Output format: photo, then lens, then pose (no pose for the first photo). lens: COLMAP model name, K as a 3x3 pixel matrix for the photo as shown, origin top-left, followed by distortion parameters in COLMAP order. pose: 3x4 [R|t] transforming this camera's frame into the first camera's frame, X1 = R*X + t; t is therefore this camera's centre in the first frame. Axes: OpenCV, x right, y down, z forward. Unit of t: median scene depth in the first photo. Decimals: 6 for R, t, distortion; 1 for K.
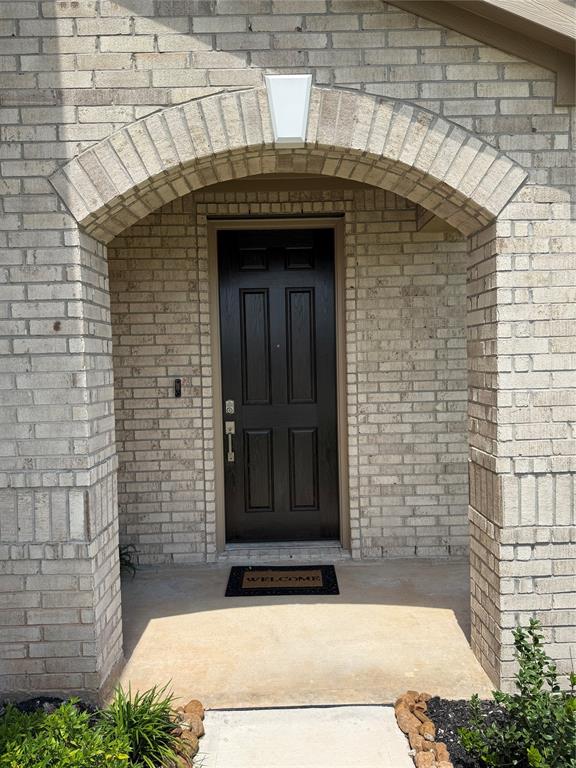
lens RADIAL K [[539.2, 0, 288.0], [0, 539.2, 384.0], [0, 0, 1]] dist [0.102367, -0.147753]
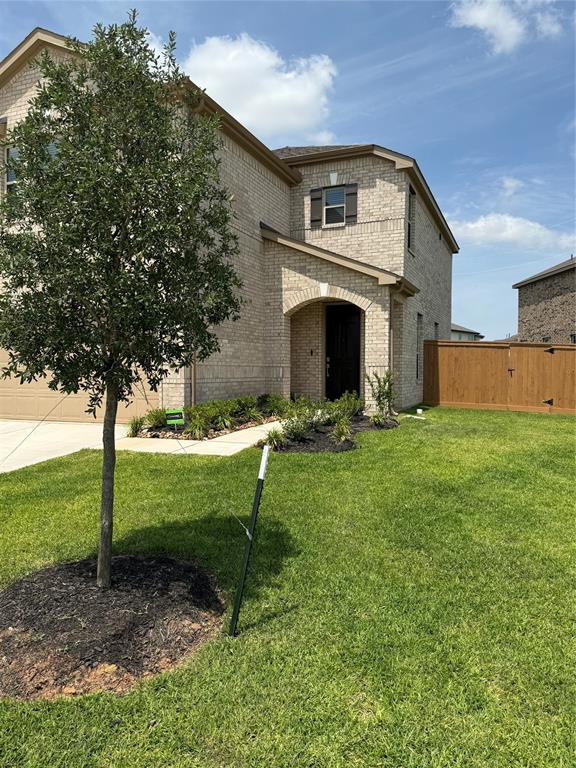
lens RADIAL K [[563.1, 0, 288.0], [0, 563.1, 384.0], [0, 0, 1]] dist [0.100126, -0.118818]
pose [[0.916323, 0.032454, -0.399123, 1.705693], [-0.041506, 0.999039, -0.014055, 0.411968], [0.398284, 0.029445, 0.916790, -3.639486]]
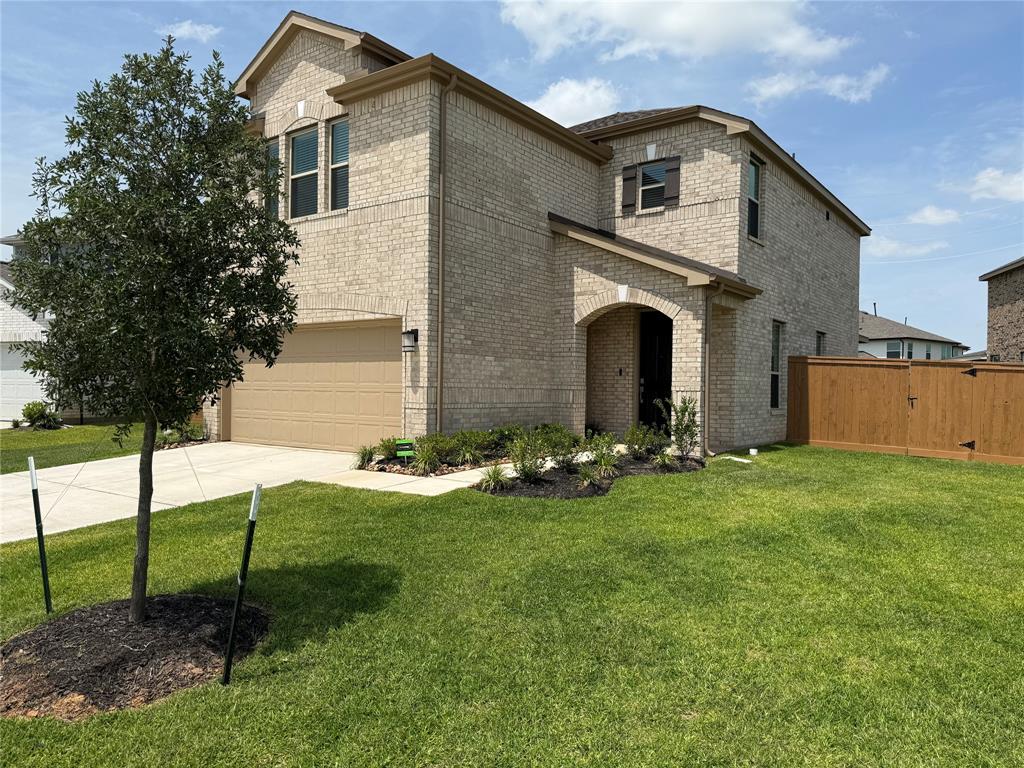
lens RADIAL K [[717.5, 0, 513.7], [0, 717.5, 397.8], [0, 0, 1]] dist [0.058980, -0.050360]
pose [[0.788383, 0.041309, -0.613797, 2.478927], [-0.063548, 0.997874, -0.014465, 0.346602], [0.611894, 0.050410, 0.789332, -3.365221]]
